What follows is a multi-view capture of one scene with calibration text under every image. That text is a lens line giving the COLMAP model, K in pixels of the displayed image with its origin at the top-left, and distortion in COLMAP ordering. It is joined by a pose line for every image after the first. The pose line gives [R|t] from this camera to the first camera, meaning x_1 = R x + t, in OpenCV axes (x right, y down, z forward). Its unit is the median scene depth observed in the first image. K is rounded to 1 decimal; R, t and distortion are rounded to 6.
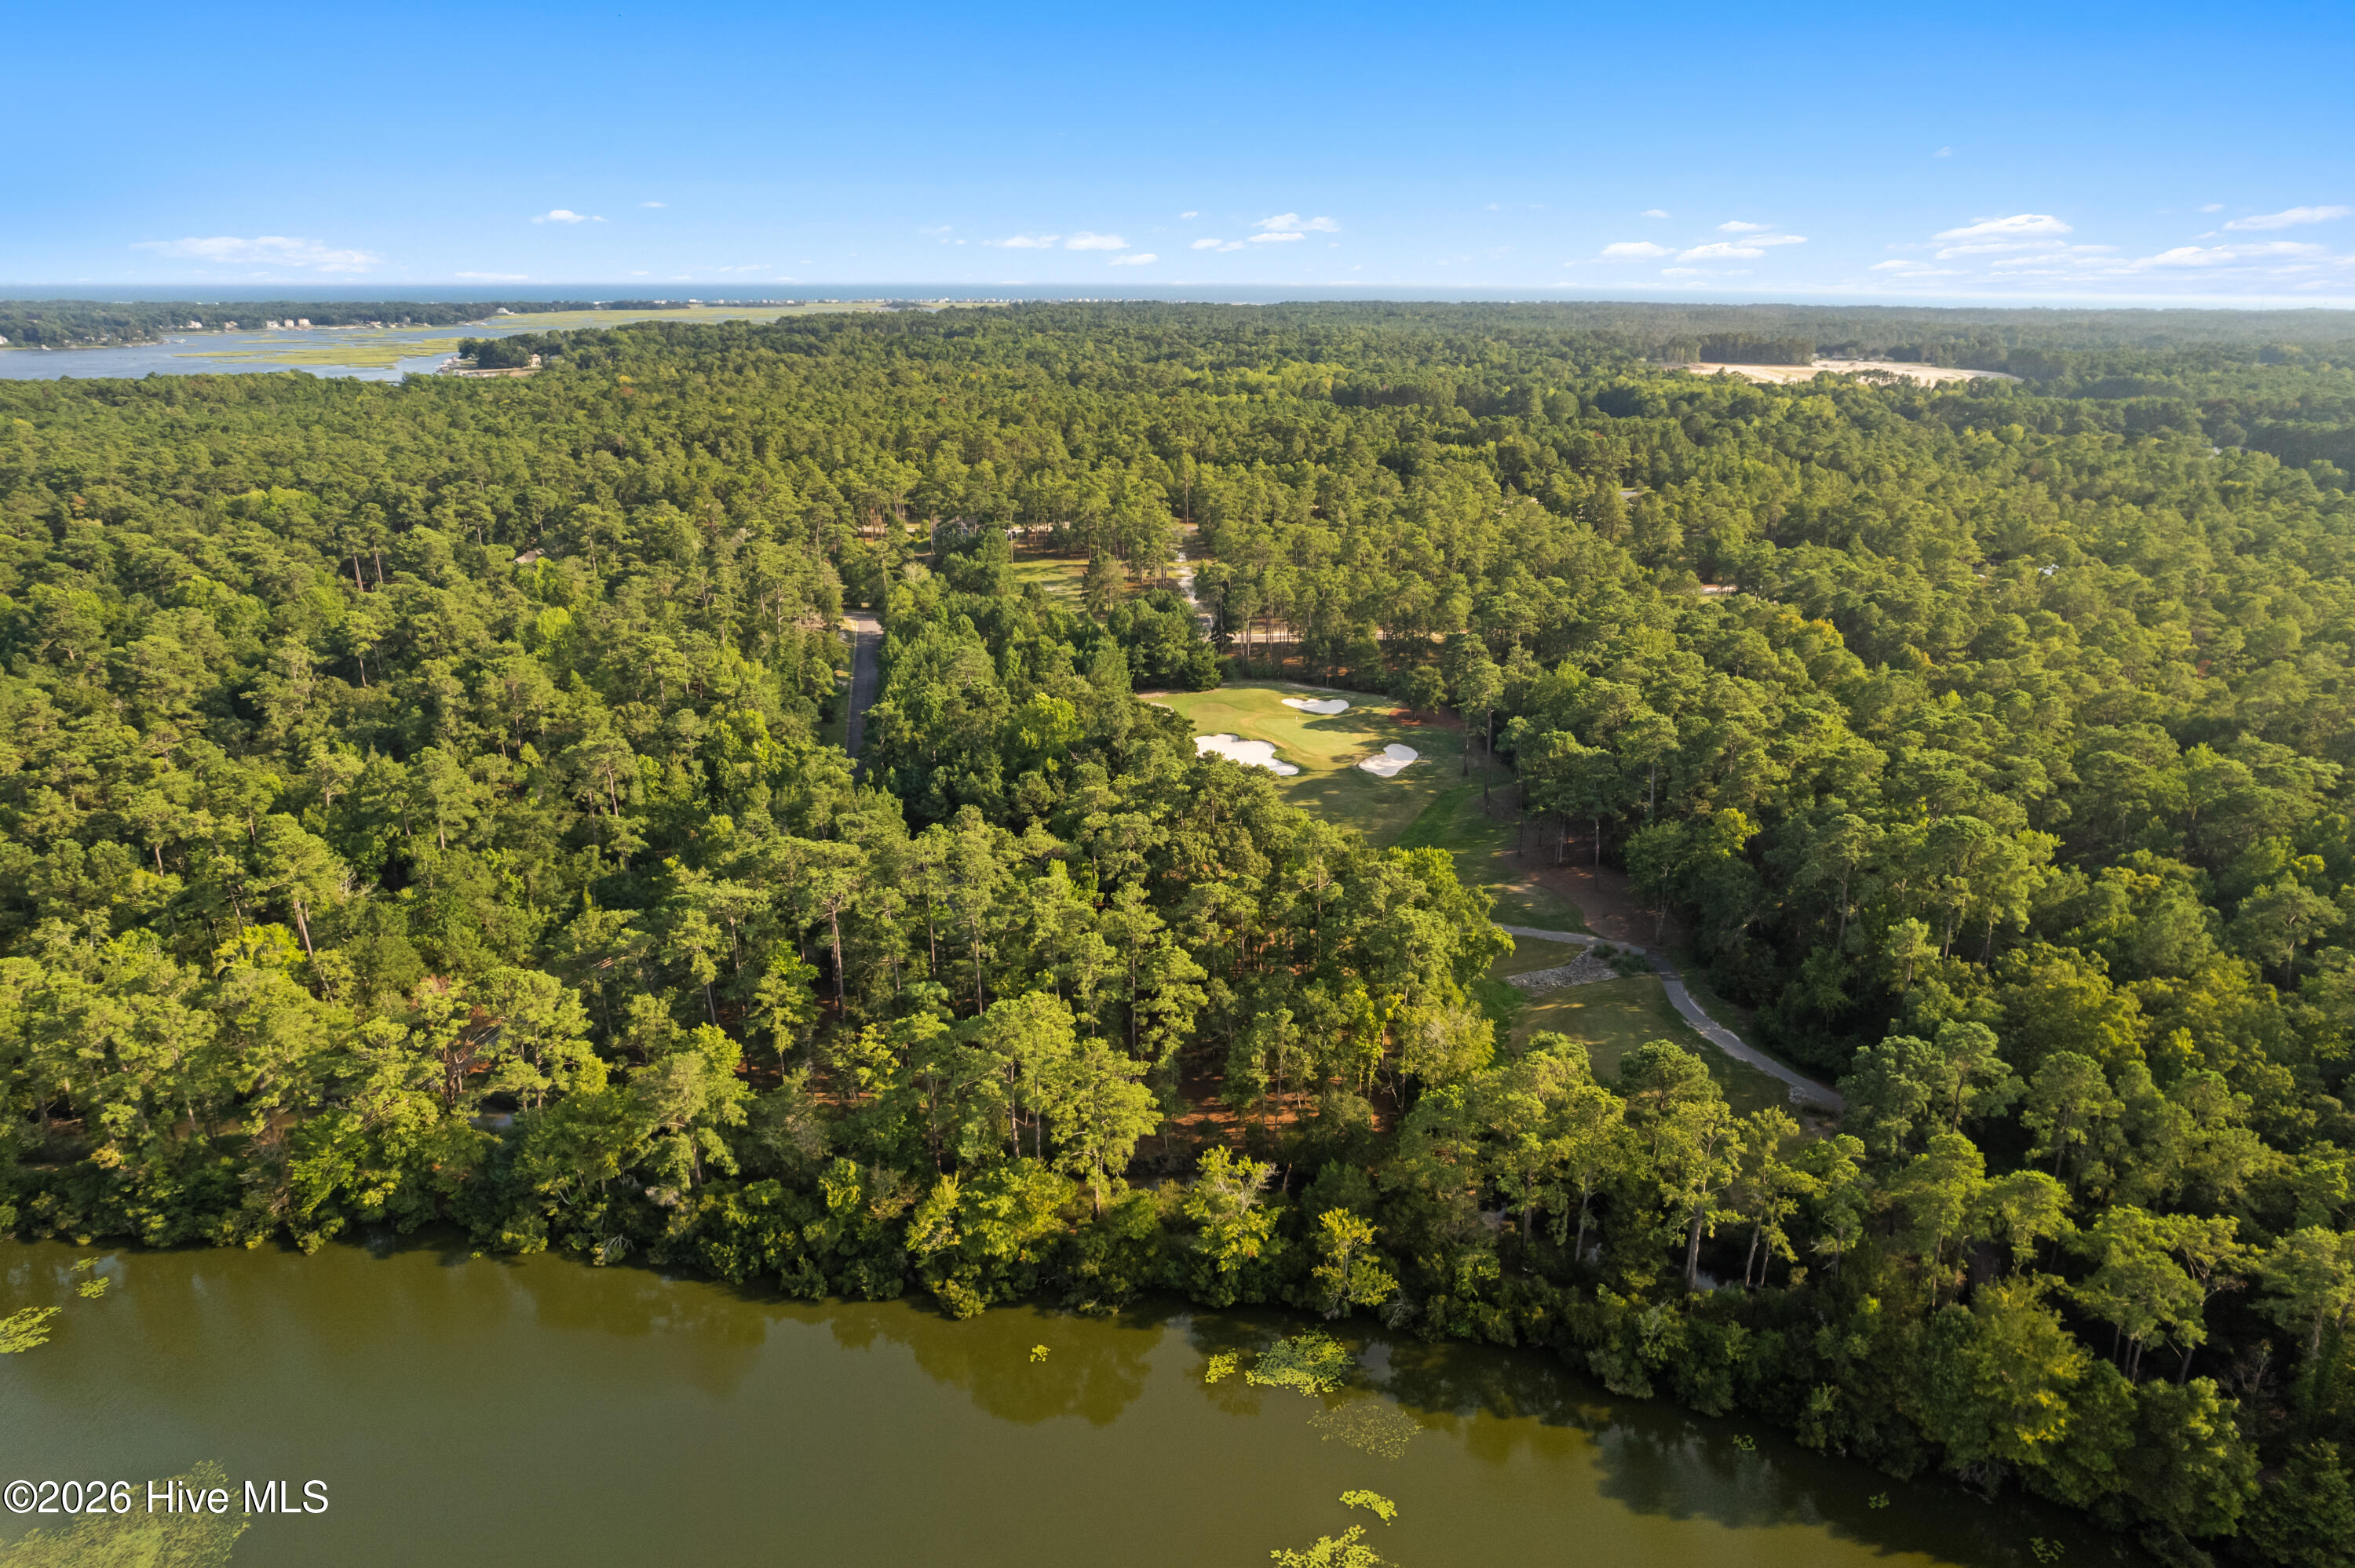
lens RADIAL K [[1423.6, 0, 1177.5], [0, 1423.6, 784.0], [0, 0, 1]] dist [-0.072202, 0.057055]
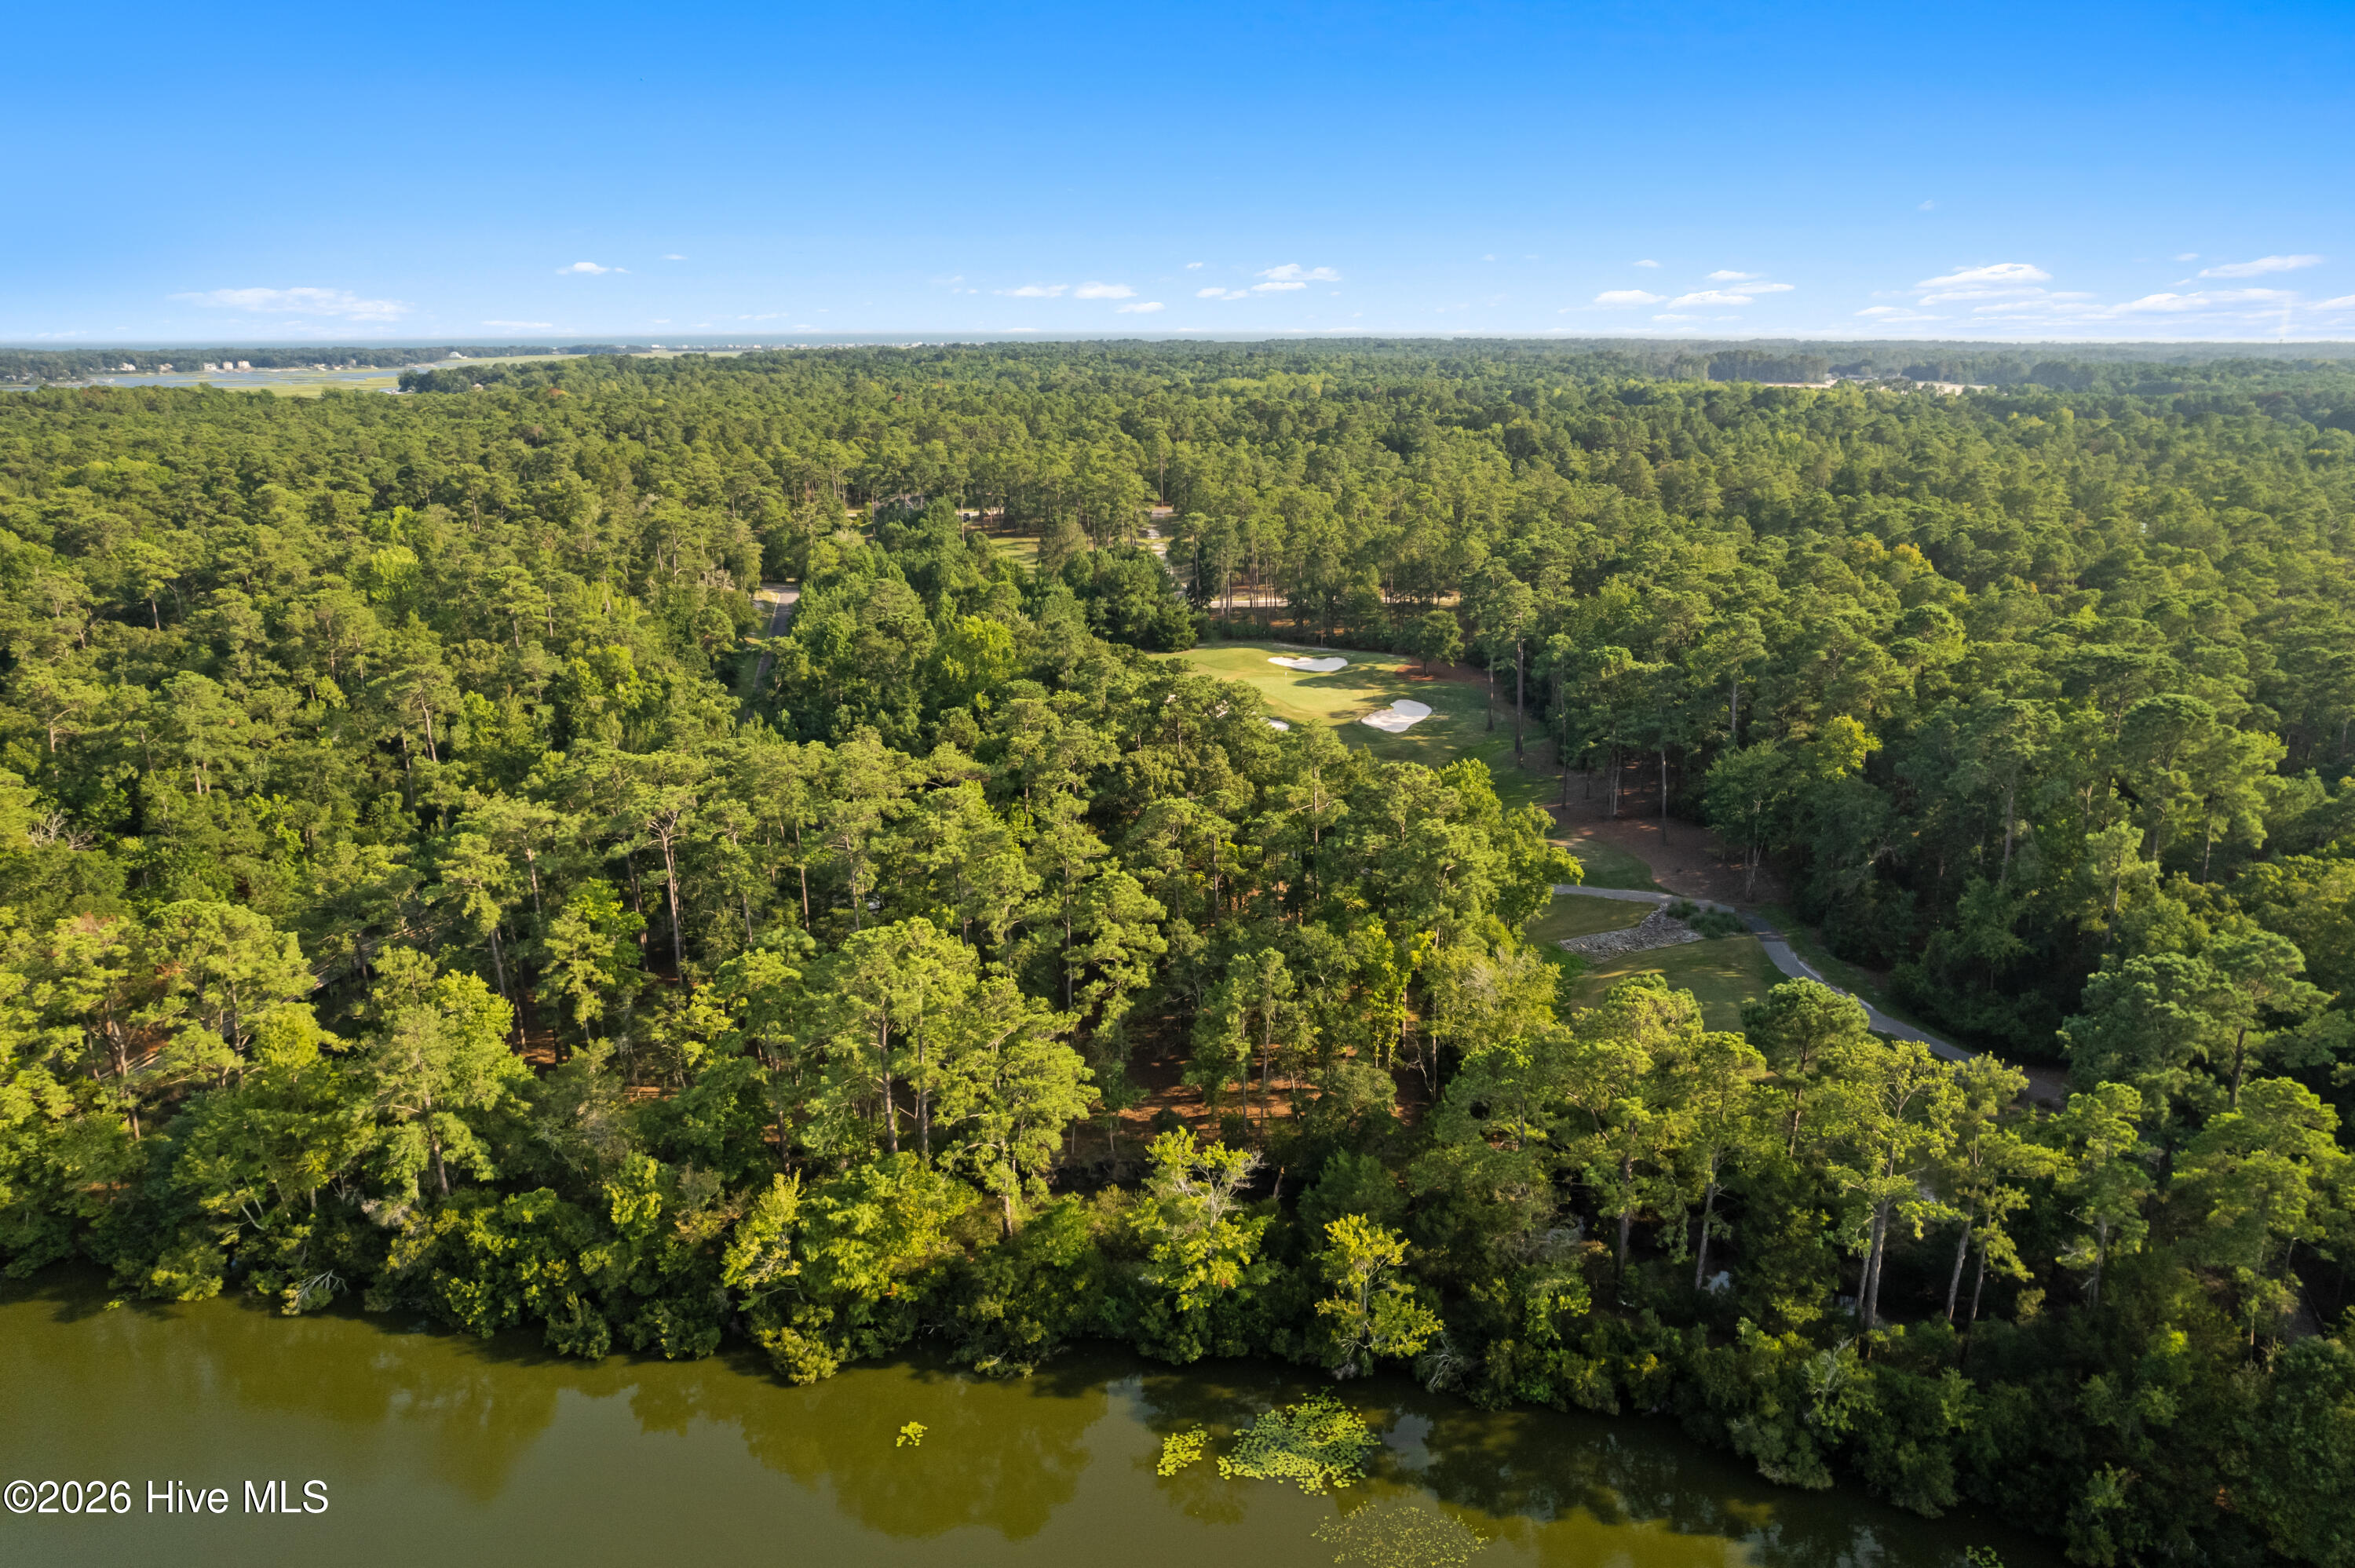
lens RADIAL K [[1504.1, 0, 1177.5], [0, 1504.1, 784.0], [0, 0, 1]] dist [-0.087688, 0.077233]
pose [[0.999906, -0.009760, 0.009616, 0.020314], [0.010115, 0.999243, -0.037566, 0.099012], [-0.009242, 0.037660, 0.999248, 0.228075]]
